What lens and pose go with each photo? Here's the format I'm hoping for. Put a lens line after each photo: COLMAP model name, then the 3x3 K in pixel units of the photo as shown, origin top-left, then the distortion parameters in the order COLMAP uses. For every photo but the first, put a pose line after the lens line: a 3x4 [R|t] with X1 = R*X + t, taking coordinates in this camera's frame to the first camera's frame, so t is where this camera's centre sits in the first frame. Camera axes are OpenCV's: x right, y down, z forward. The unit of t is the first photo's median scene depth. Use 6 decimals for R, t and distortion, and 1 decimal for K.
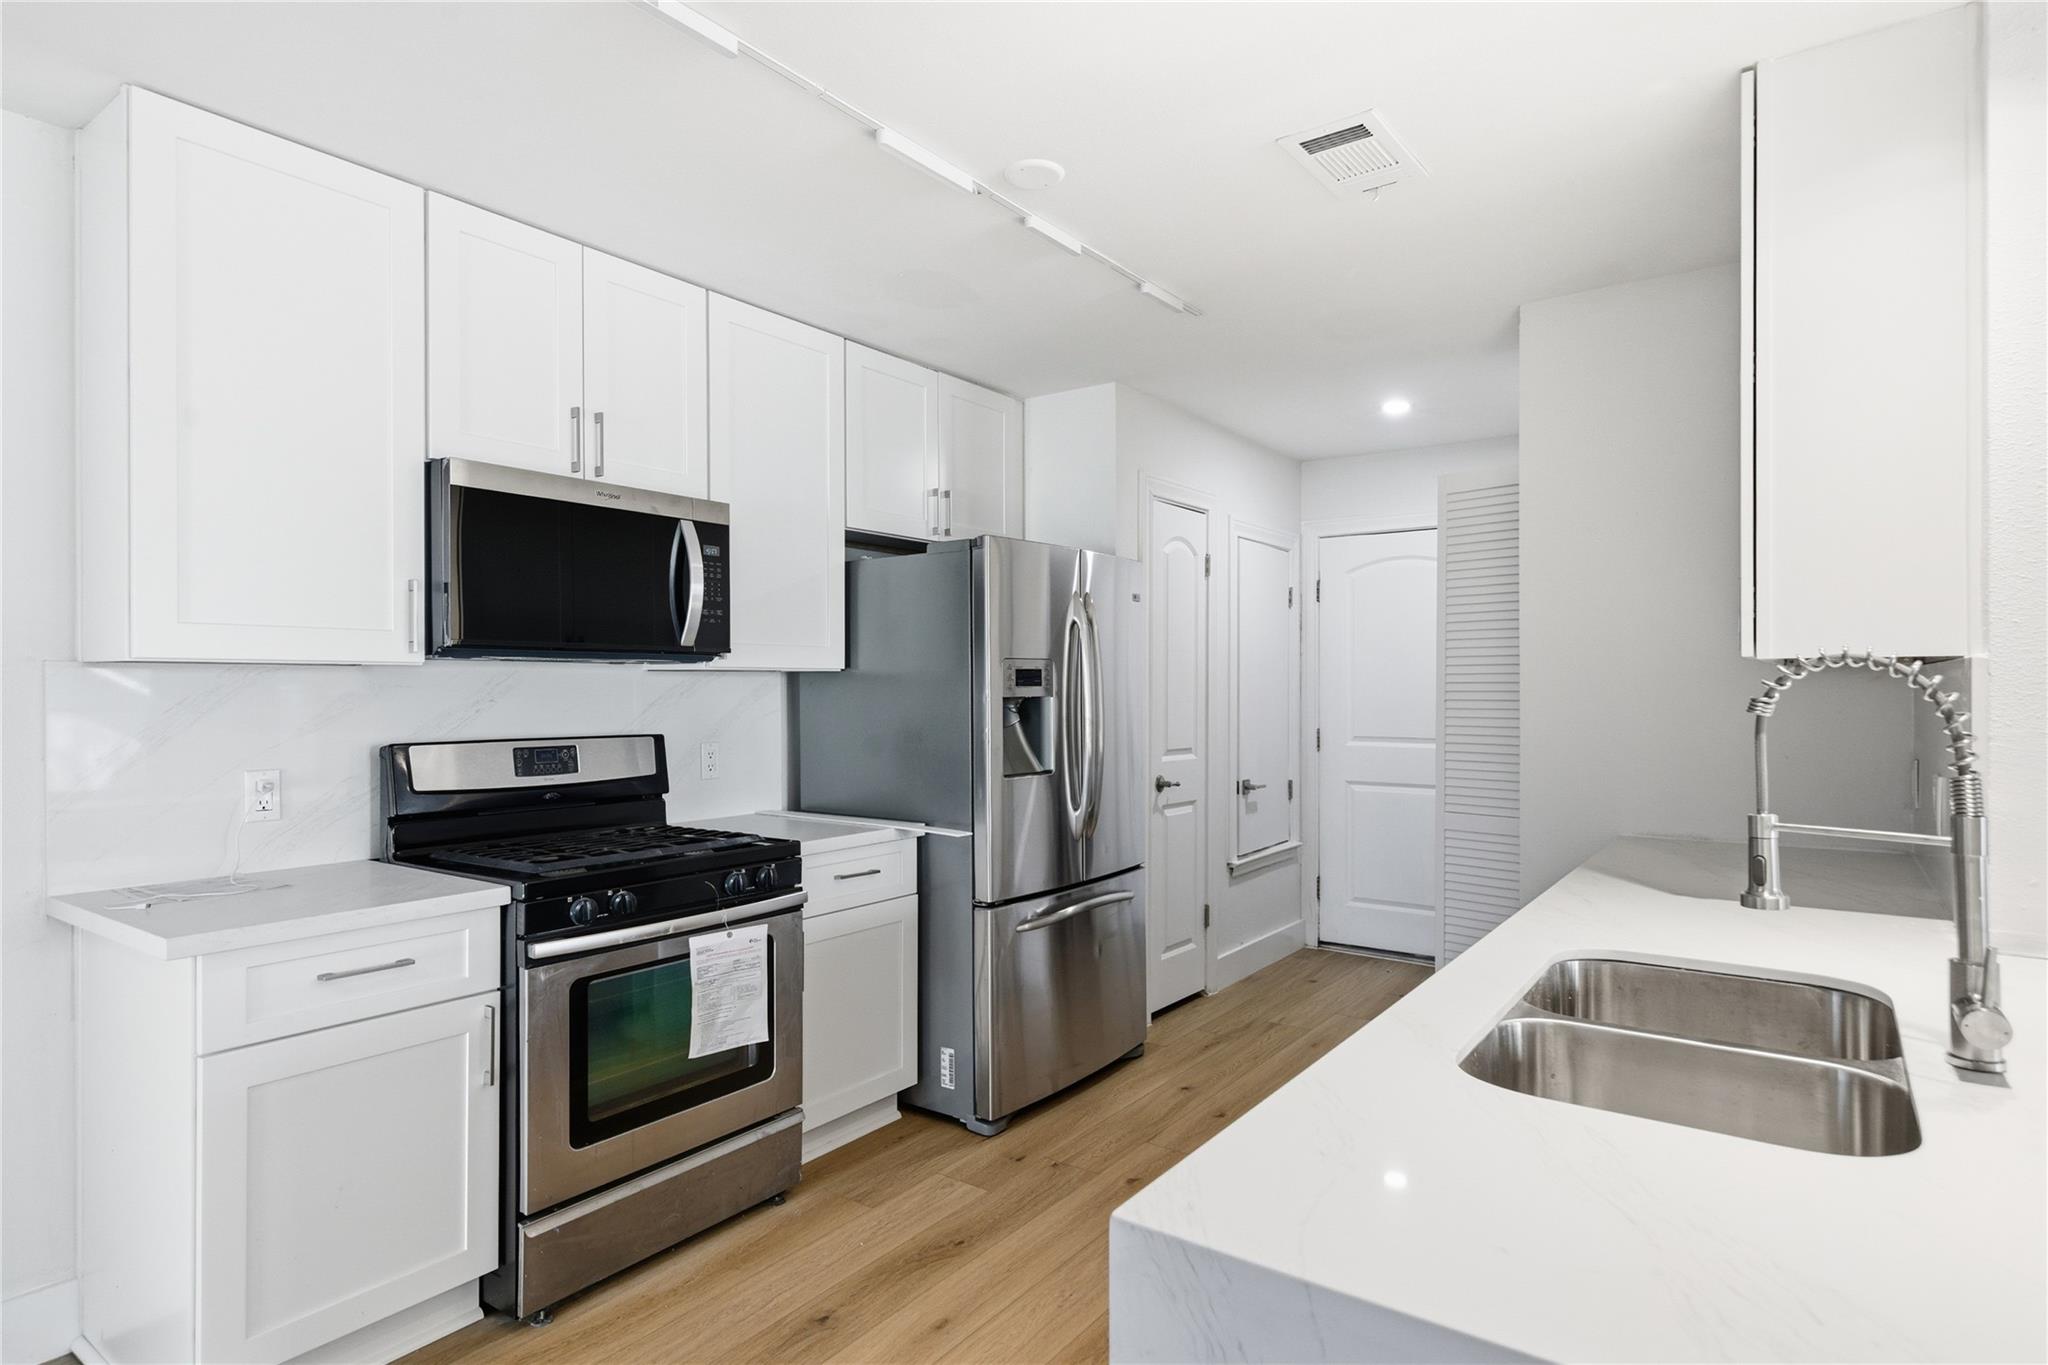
lens RADIAL K [[1105.6, 0, 1020.1], [0, 1105.6, 685.8], [0, 0, 1]] dist [0.012393, -0.001078]
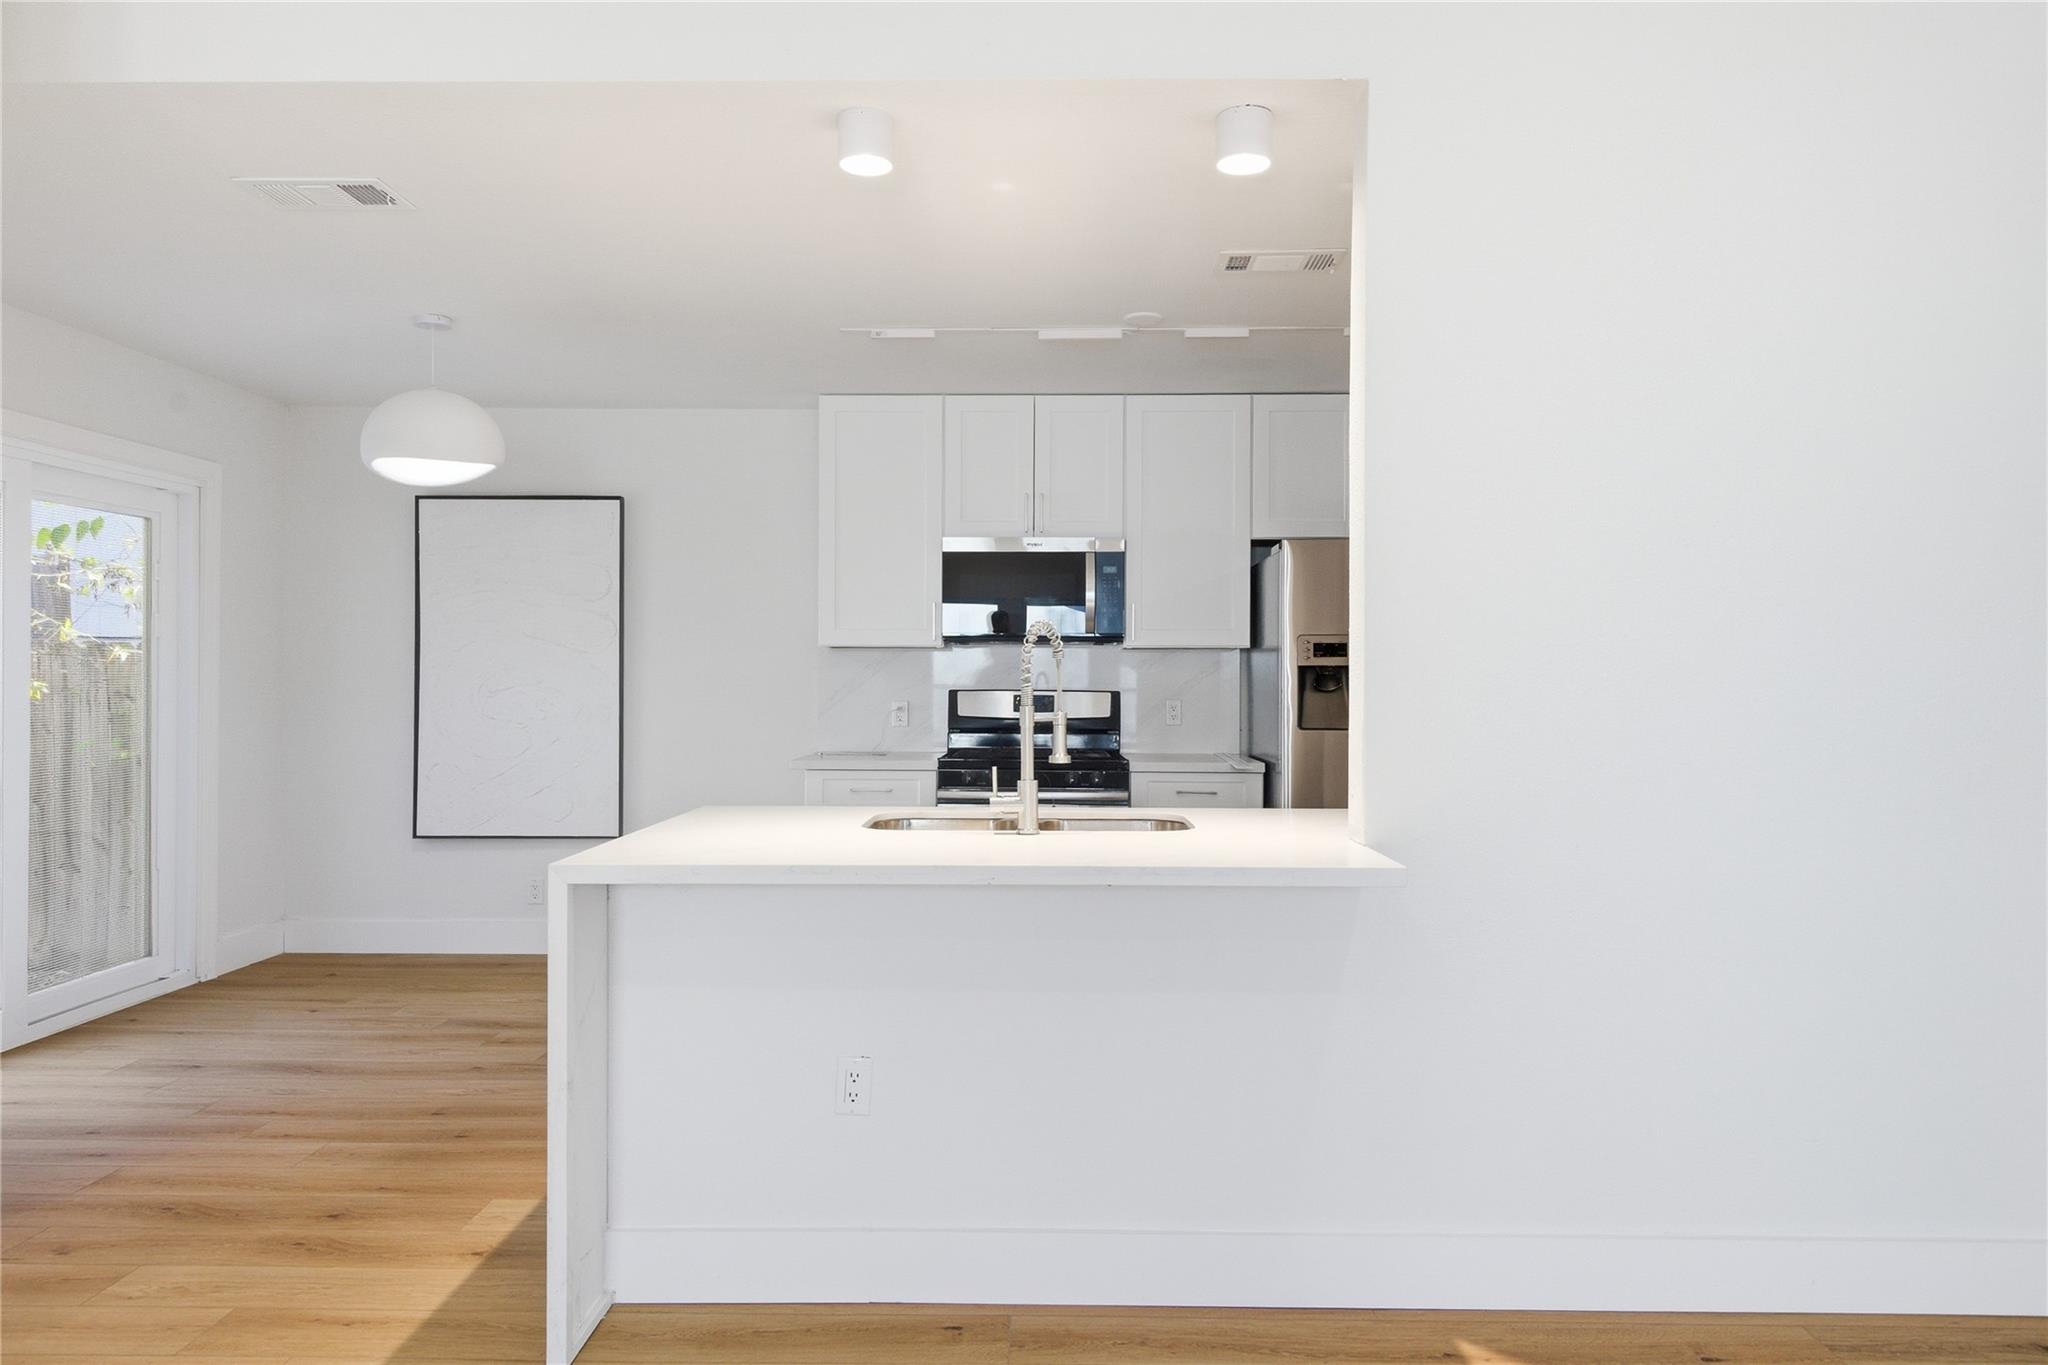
lens RADIAL K [[1263.6, 0, 1023.2], [0, 1263.6, 677.4], [0, 0, 1]] dist [-0.001107, -0.000140]
pose [[0.580389, 0.003279, -0.814333, 1.095732], [-0.000760, 0.999994, 0.003485, 0.021527], [0.814339, -0.001404, 0.580387, -0.119610]]
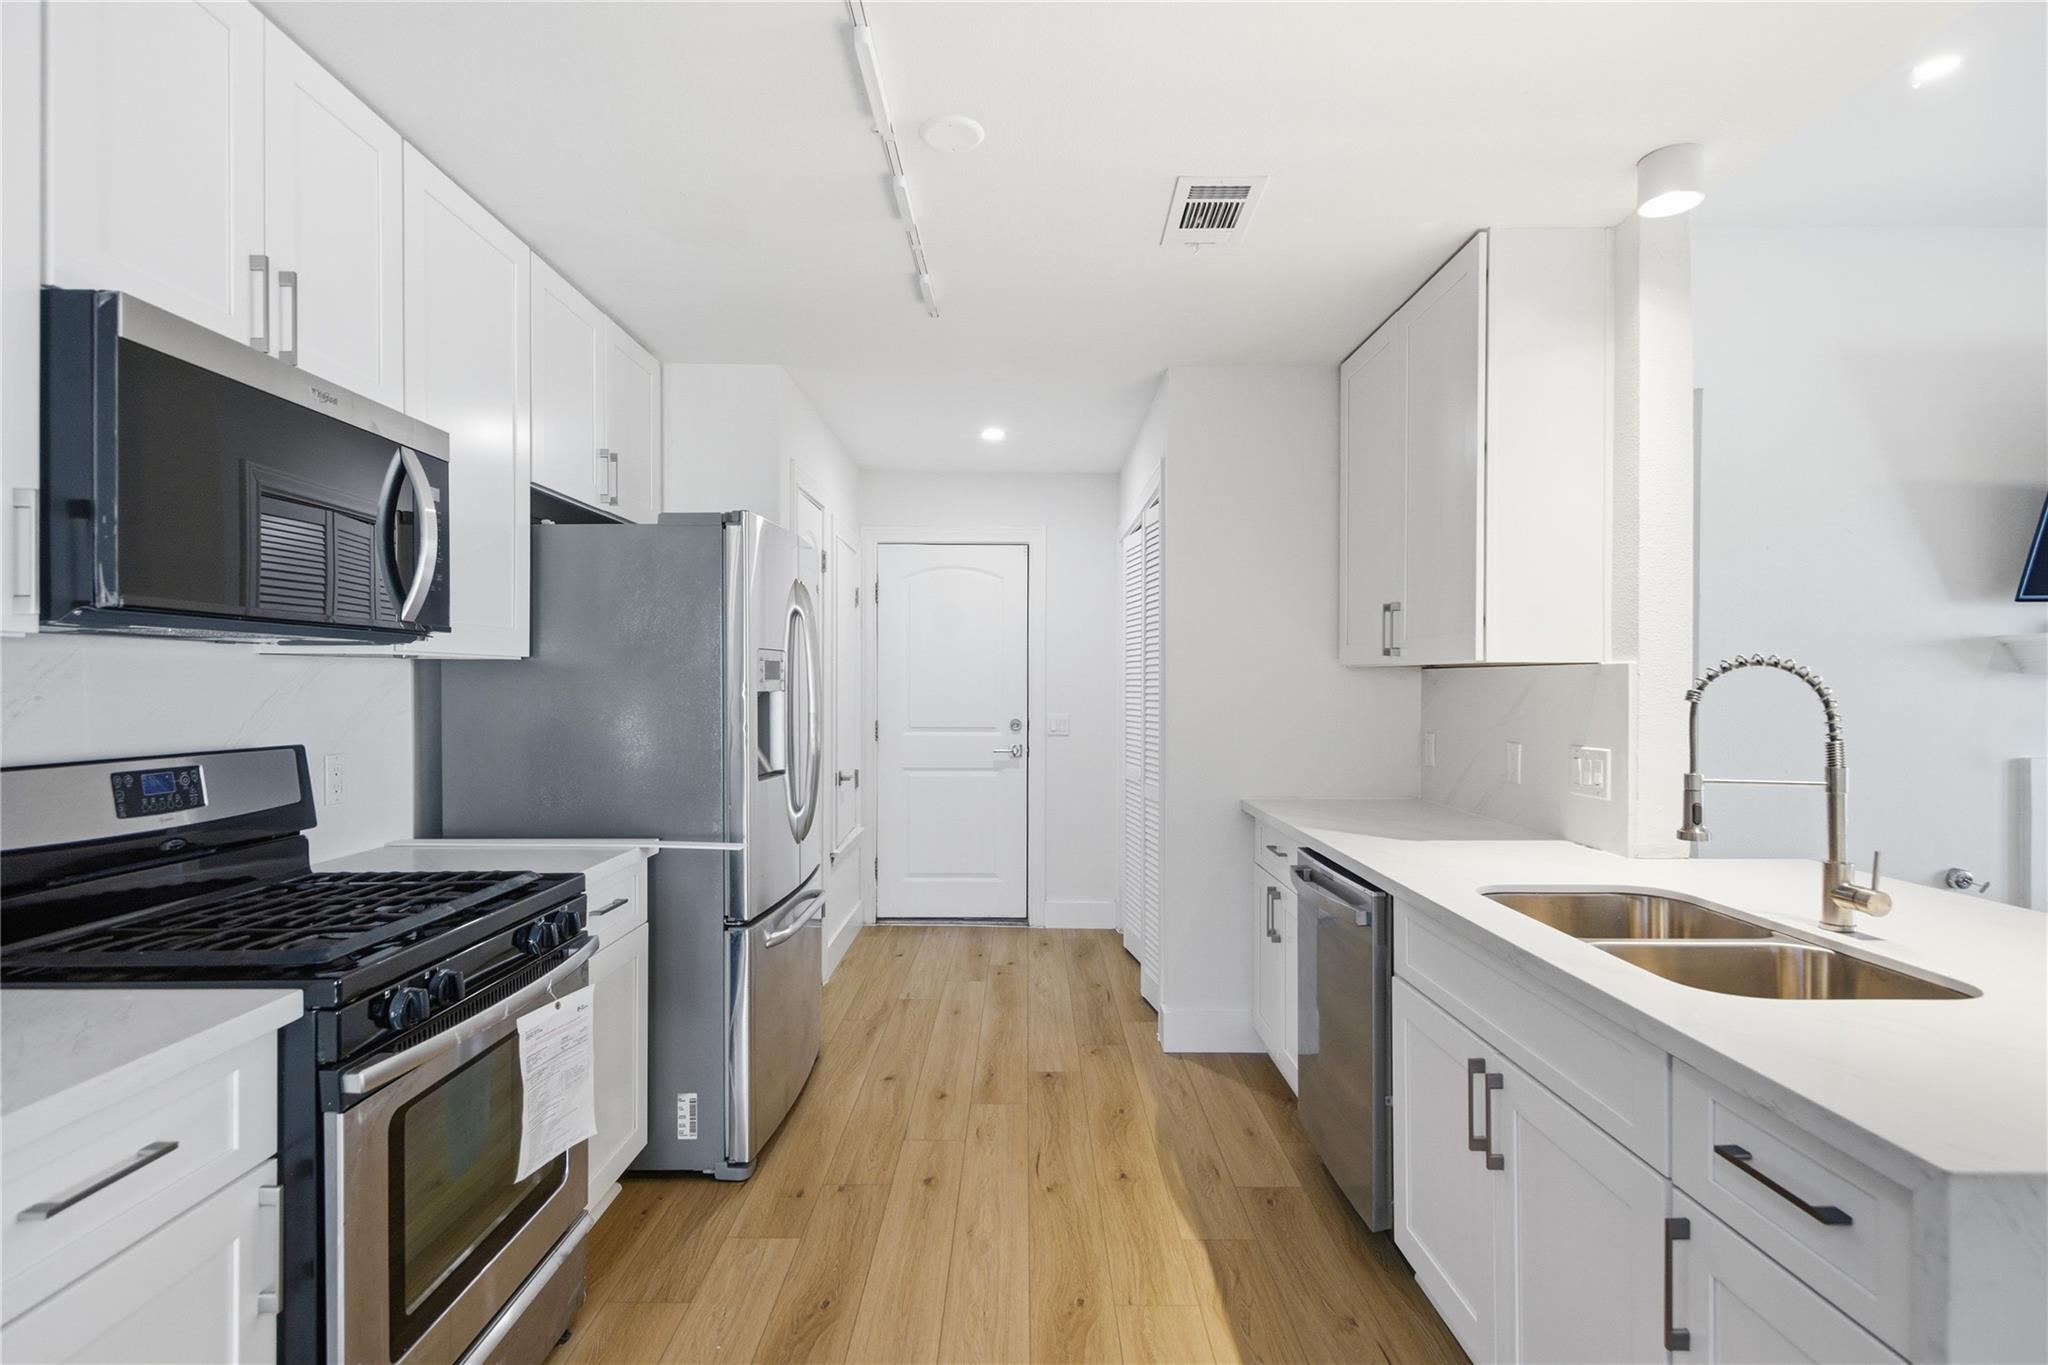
lens RADIAL K [[1016.8, 0, 1024.2], [0, 1016.8, 684.8], [0, 0, 1]] dist [0.016944, -0.003252]
pose [[0.806716, 0.002323, 0.590935, -0.367035], [-0.004326, 0.999989, 0.001974, 0.002389], [-0.590924, -0.004149, 0.806717, 0.217550]]
